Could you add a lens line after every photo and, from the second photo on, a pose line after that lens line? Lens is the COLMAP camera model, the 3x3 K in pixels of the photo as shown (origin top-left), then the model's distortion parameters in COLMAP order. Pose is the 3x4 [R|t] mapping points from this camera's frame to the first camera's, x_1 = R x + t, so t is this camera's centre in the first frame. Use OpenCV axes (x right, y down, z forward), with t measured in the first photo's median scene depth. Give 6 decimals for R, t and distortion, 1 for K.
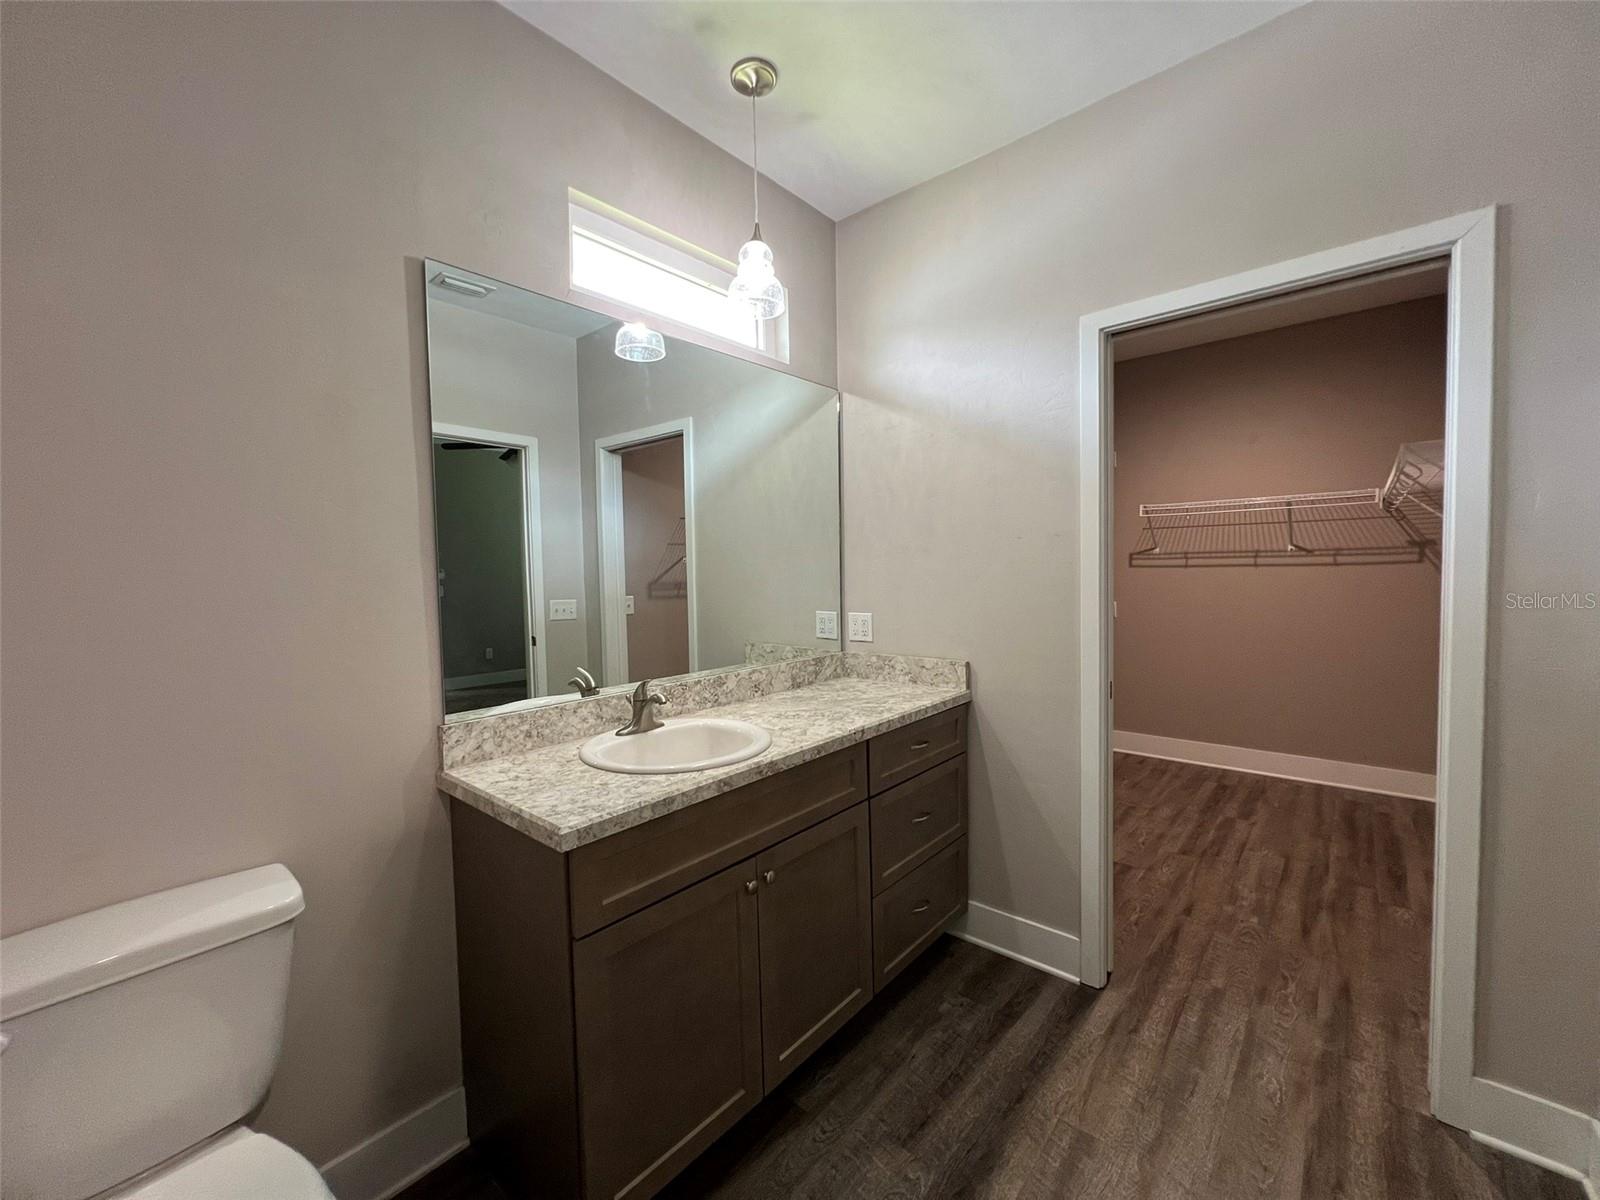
lens RADIAL K [[638.6, 0, 796.4], [0, 638.6, 597.3], [0, 0, 1]] dist [-0.001938, -0.000064]
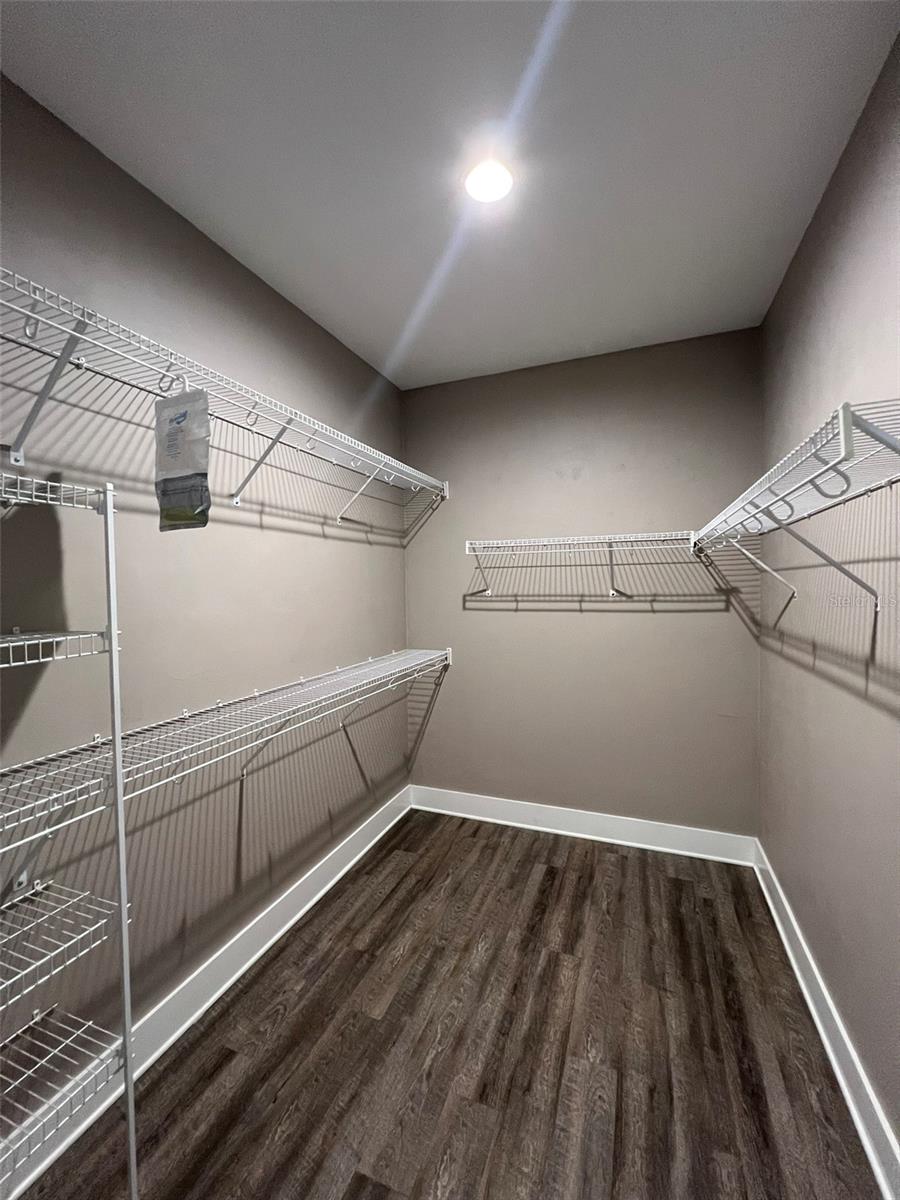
lens RADIAL K [[478.9, 0, 452.1], [0, 478.9, 596.5], [0, 0, 1]] dist [-0.001938, -0.000064]
pose [[0.941573, -0.002292, 0.336801, 0.397127], [0.010416, 0.999697, -0.022316, -0.072624], [-0.336647, 0.024520, 0.941311, 0.523355]]
